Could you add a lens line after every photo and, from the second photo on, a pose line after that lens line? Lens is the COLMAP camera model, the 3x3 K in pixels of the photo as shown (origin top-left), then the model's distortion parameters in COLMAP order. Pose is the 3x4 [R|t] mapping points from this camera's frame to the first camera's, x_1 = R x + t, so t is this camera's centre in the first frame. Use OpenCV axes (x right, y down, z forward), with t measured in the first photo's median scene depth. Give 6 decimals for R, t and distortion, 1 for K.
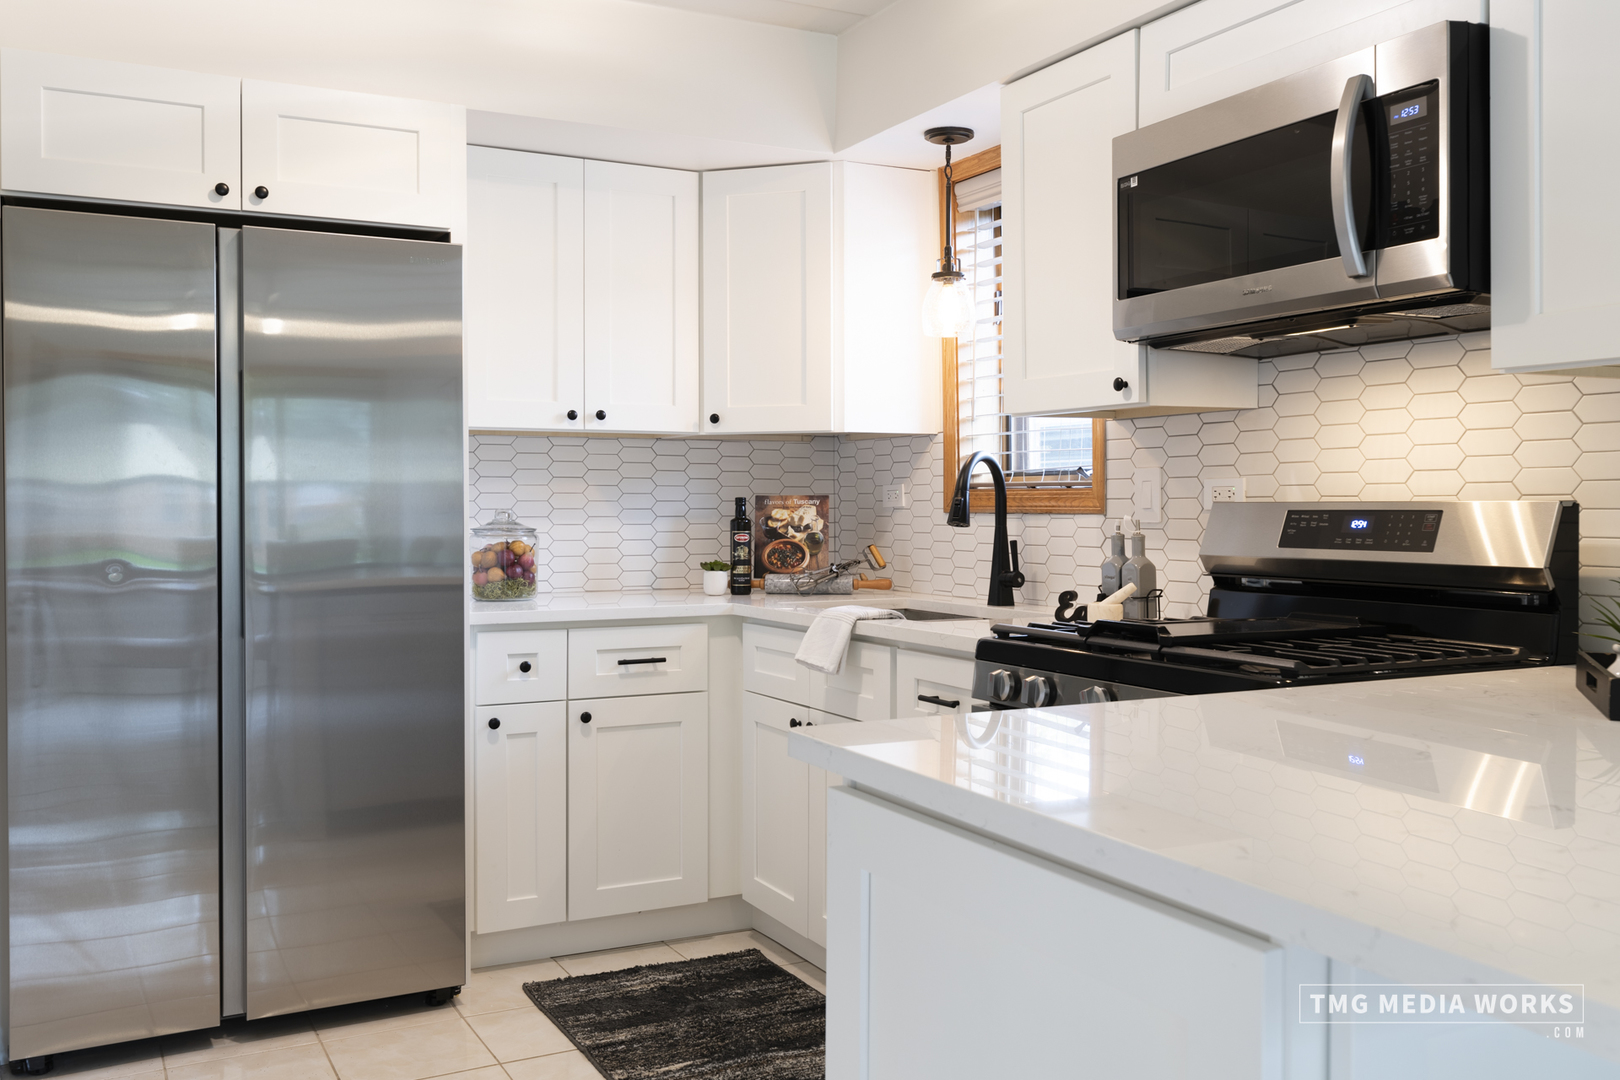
lens RADIAL K [[1410.3, 0, 797.0], [0, 1410.3, 518.0], [0, 0, 1]] dist [-0.001534, 0.000550]
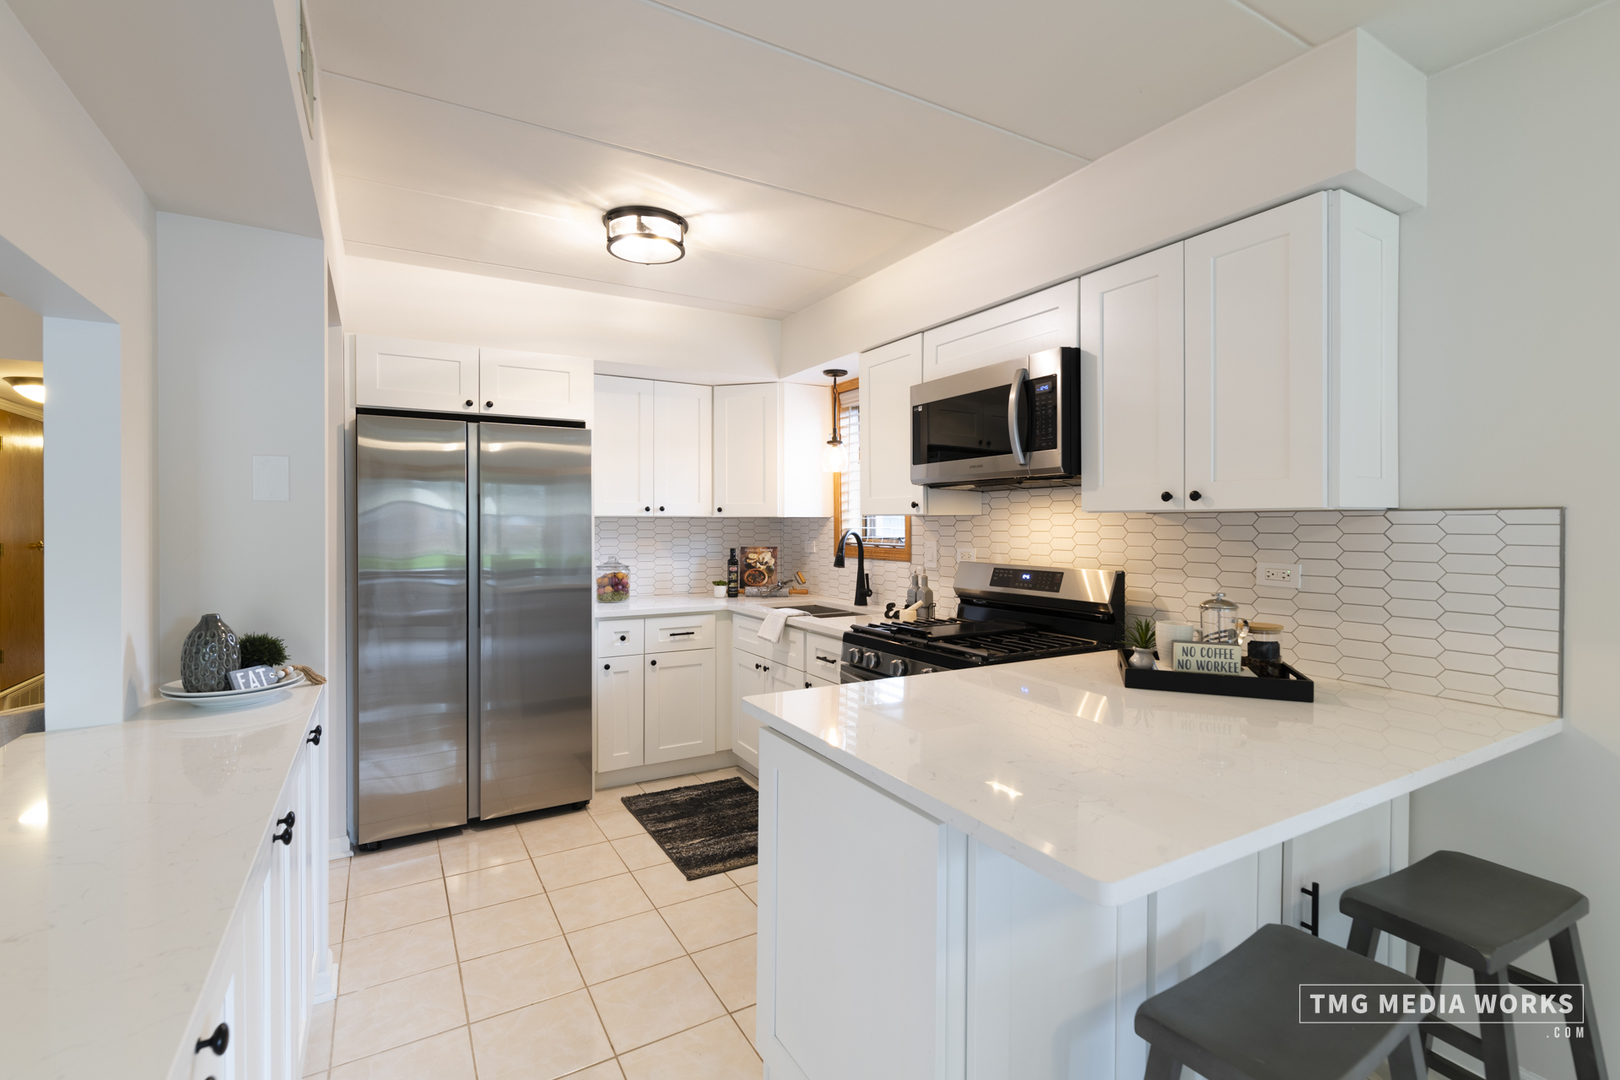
lens RADIAL K [[728.8, 0, 802.8], [0, 728.8, 526.8], [0, 0, 1]] dist [-0.001839, 0.000340]
pose [[0.999080, 0.001427, 0.042868, 0.016949], [-0.001138, 0.999976, -0.006764, -0.044063], [-0.042877, 0.006709, 0.999058, -0.042304]]
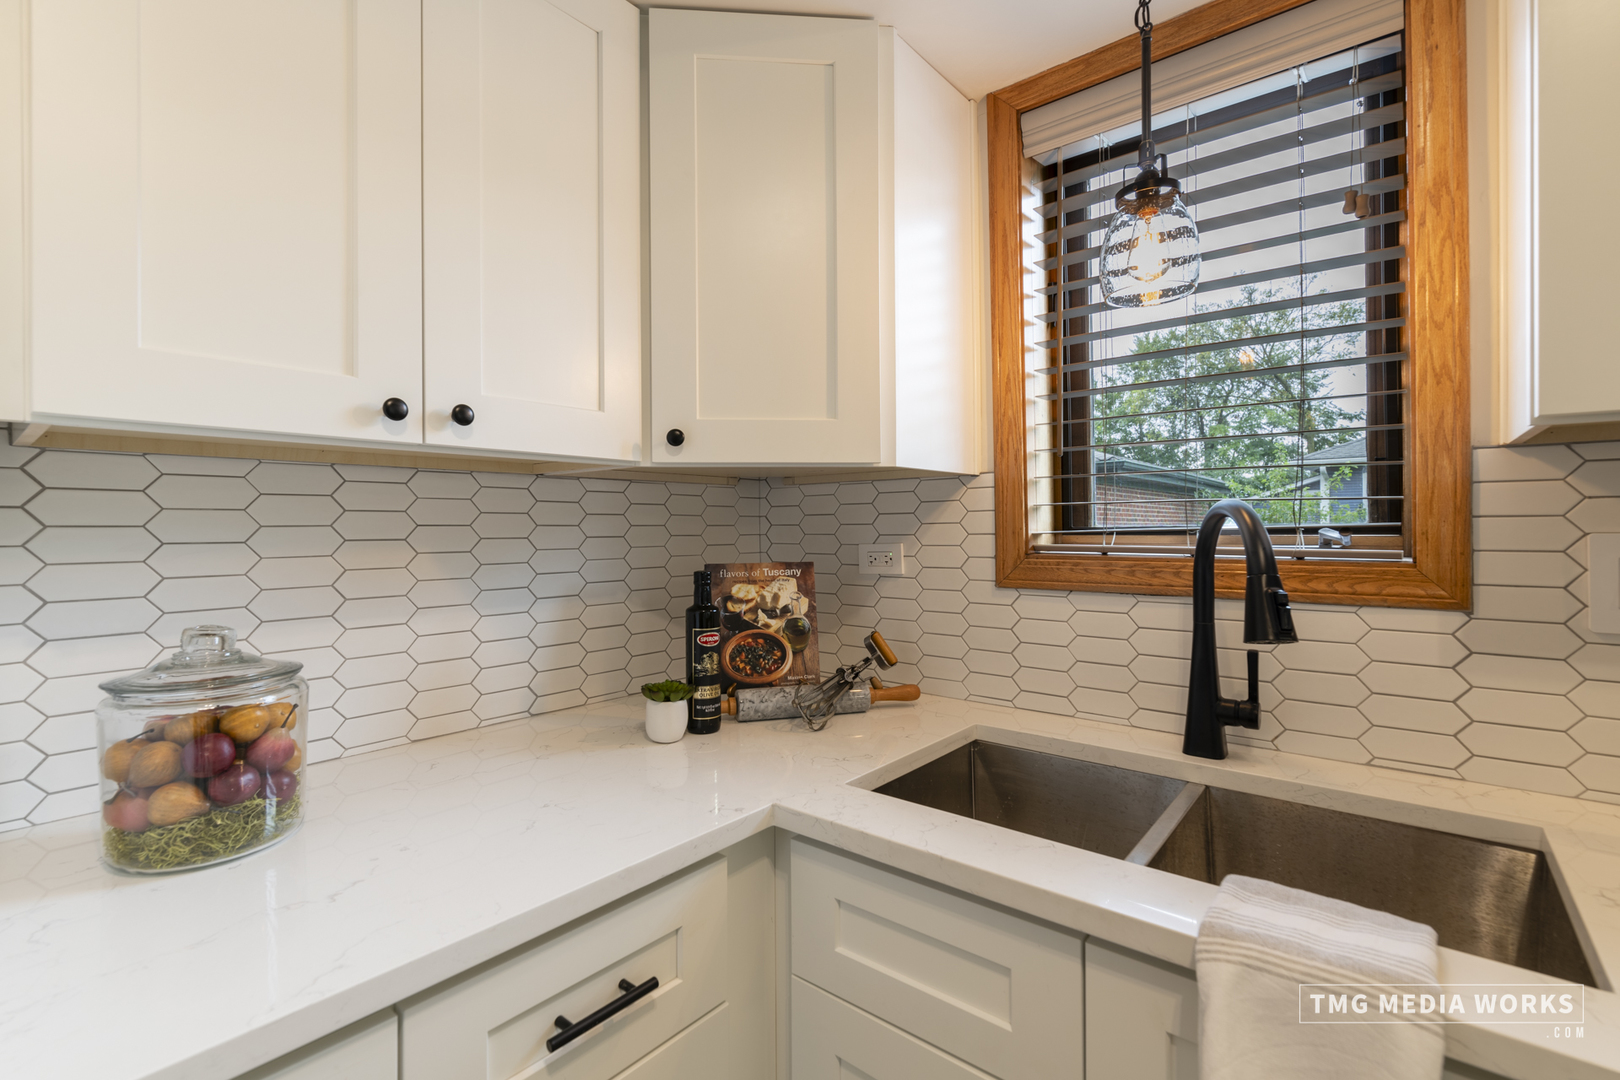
lens RADIAL K [[728.8, 0, 806.0], [0, 728.8, 526.2], [0, 0, 1]] dist [-0.001839, 0.000340]
pose [[0.922045, -0.004361, 0.387059, -0.137951], [0.009066, 0.999906, -0.010329, -0.034970], [-0.386977, 0.013033, 0.921997, 0.790778]]
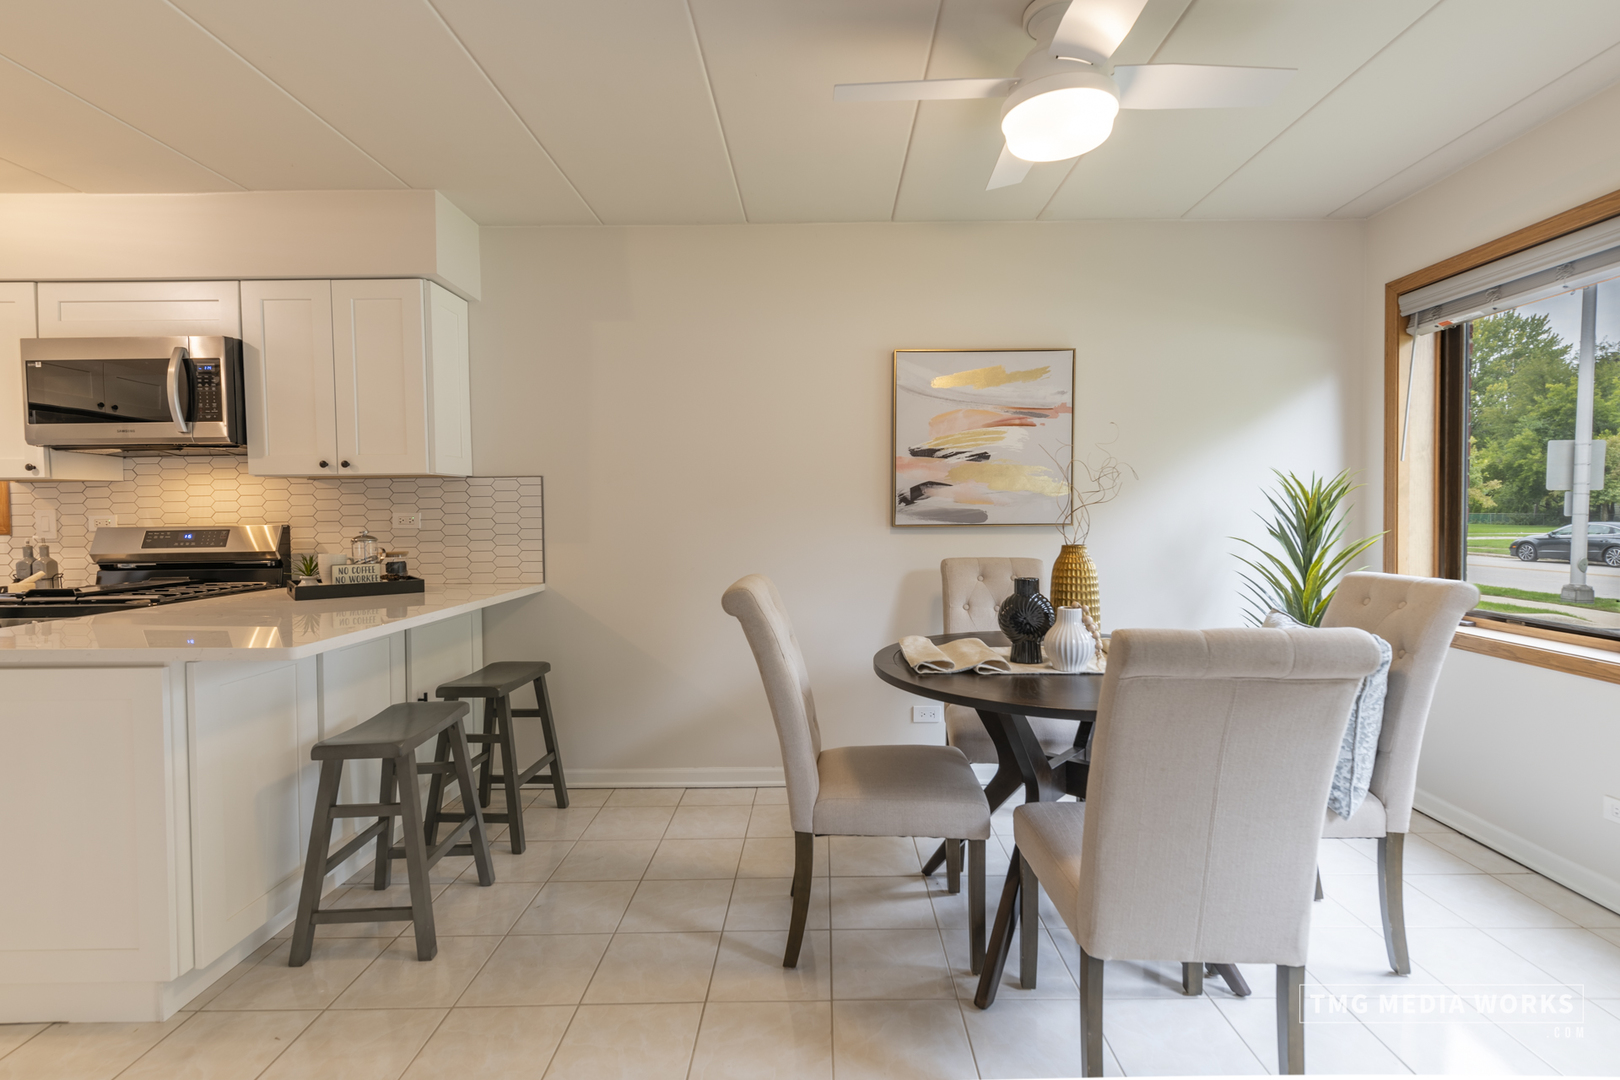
lens RADIAL K [[728.8, 0, 822.3], [0, 728.8, 528.0], [0, 0, 1]] dist [-0.001839, 0.000340]
pose [[0.452116, -0.028712, 0.891497, -0.131309], [0.021758, 0.999539, 0.021157, -0.008309], [-0.891694, 0.009832, 0.452533, -0.316153]]
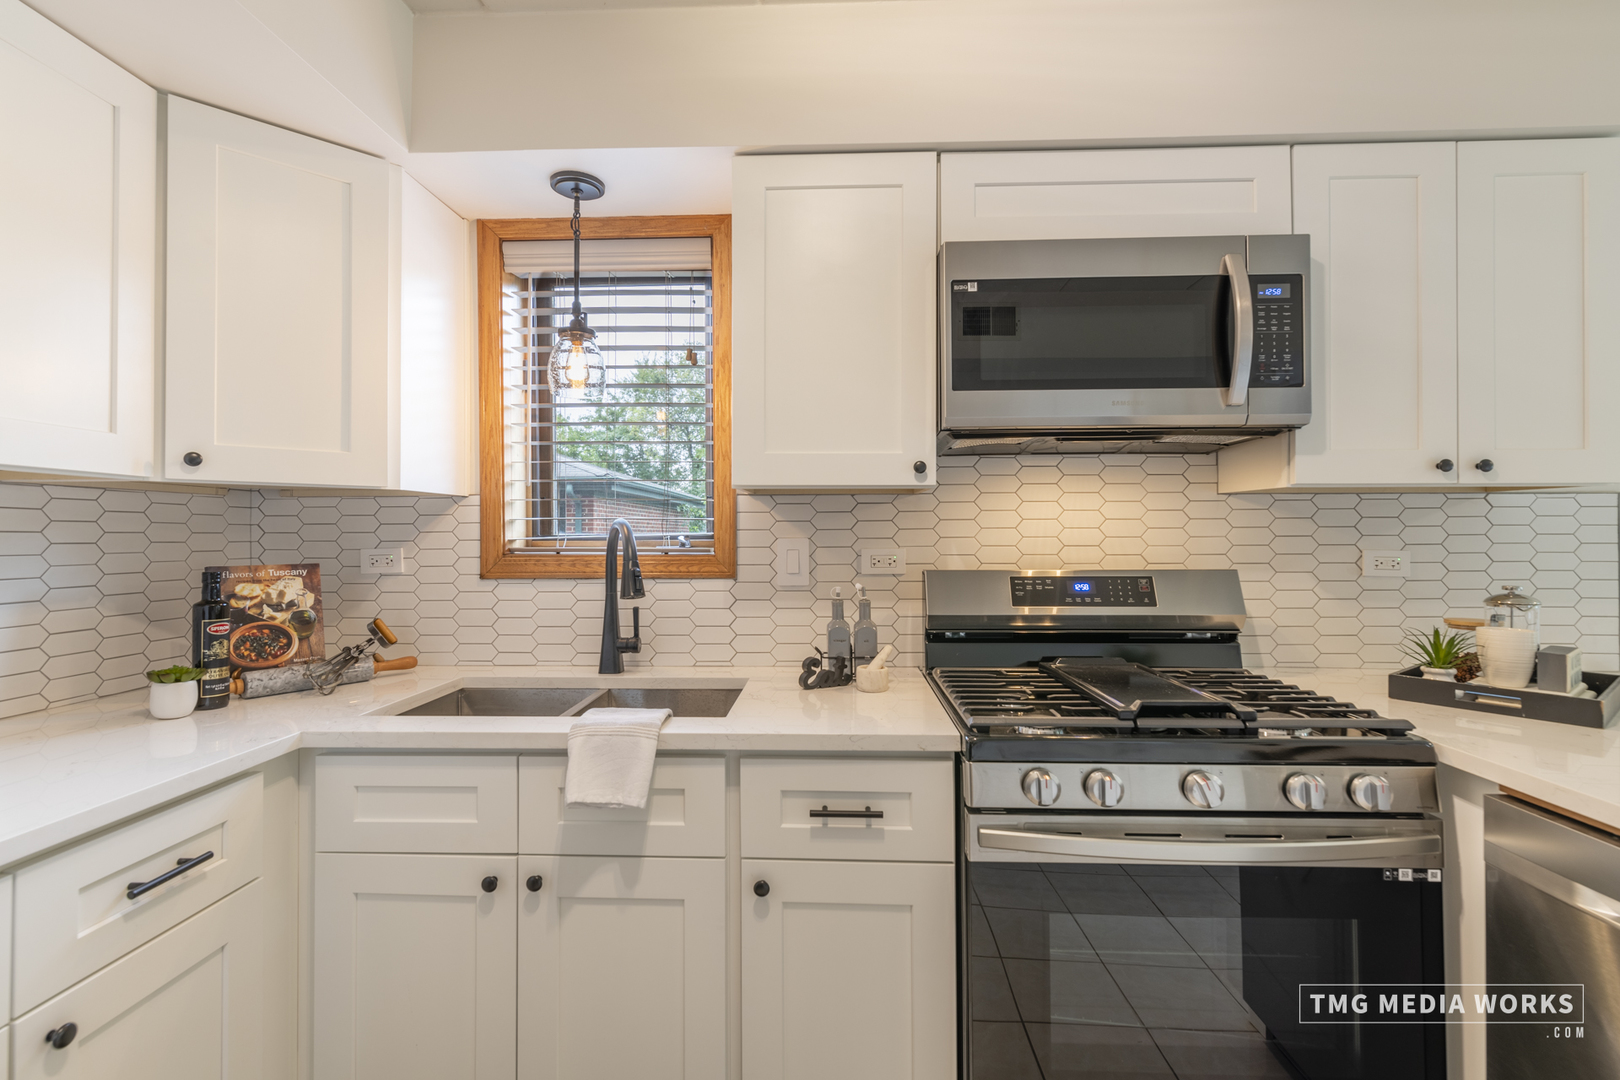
lens RADIAL K [[728.8, 0, 810.2], [0, 728.8, 523.9], [0, 0, 1]] dist [-0.001839, 0.000340]
pose [[0.494497, 0.011592, 0.869102, -0.241848], [0.010927, 0.999749, -0.019551, -0.032515], [-0.869111, 0.019165, 0.494246, 0.631089]]
